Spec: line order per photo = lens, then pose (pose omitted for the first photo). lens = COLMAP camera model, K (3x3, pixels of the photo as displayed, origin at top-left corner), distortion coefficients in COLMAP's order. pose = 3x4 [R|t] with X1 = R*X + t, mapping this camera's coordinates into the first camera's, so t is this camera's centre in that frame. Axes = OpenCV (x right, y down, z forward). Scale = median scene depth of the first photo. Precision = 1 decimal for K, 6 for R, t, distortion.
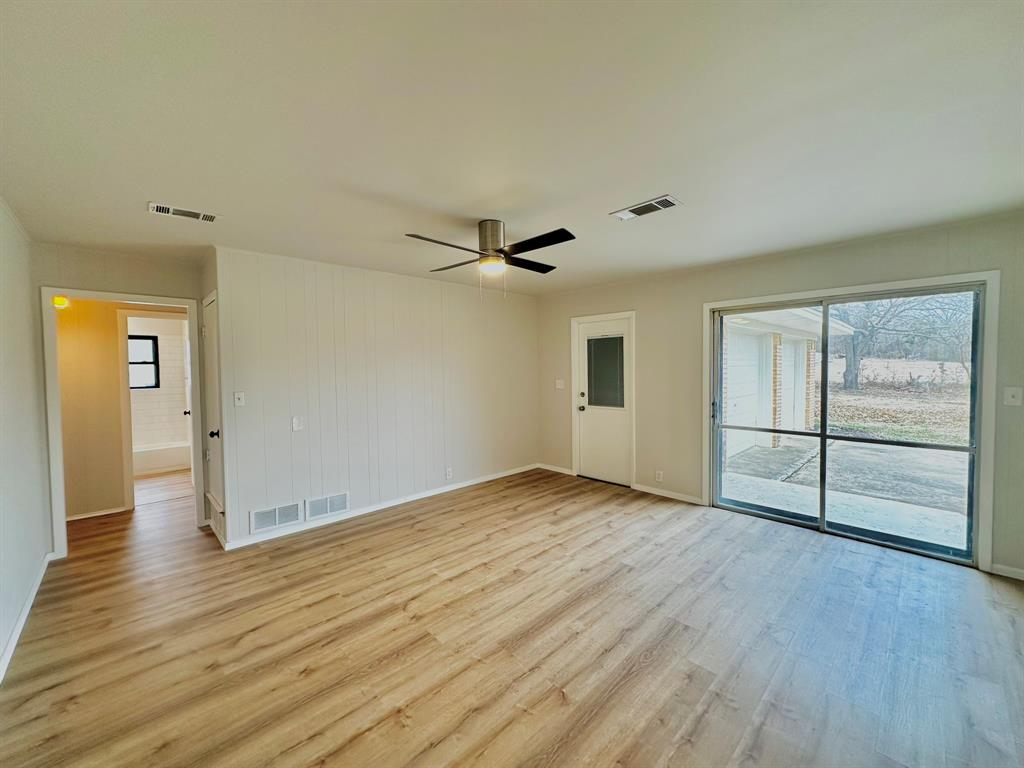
lens RADIAL K [[410.3, 0, 513.1], [0, 410.3, 382.7], [0, 0, 1]] dist [-0.000230, 0.000782]
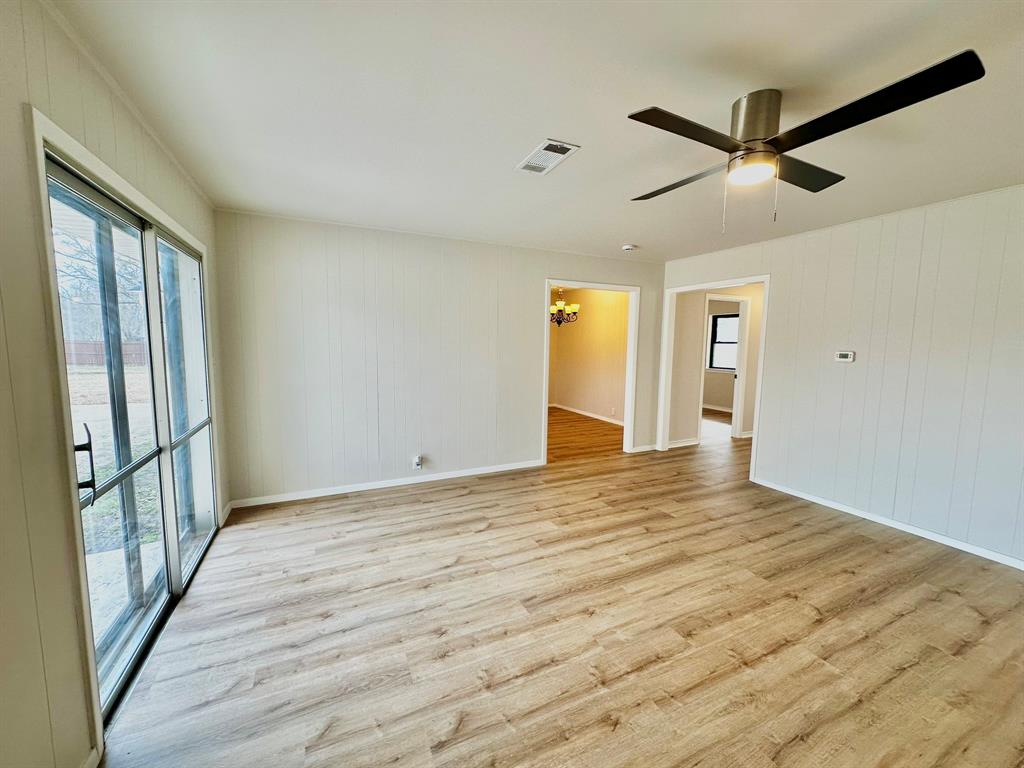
lens RADIAL K [[410.3, 0, 513.1], [0, 410.3, 382.7], [0, 0, 1]] dist [-0.000230, 0.000782]
pose [[-0.949158, -0.029917, 0.313374, 0.093382], [0.012412, 0.991144, 0.132214, -0.060783], [-0.314554, 0.129381, -0.940381, 1.882122]]
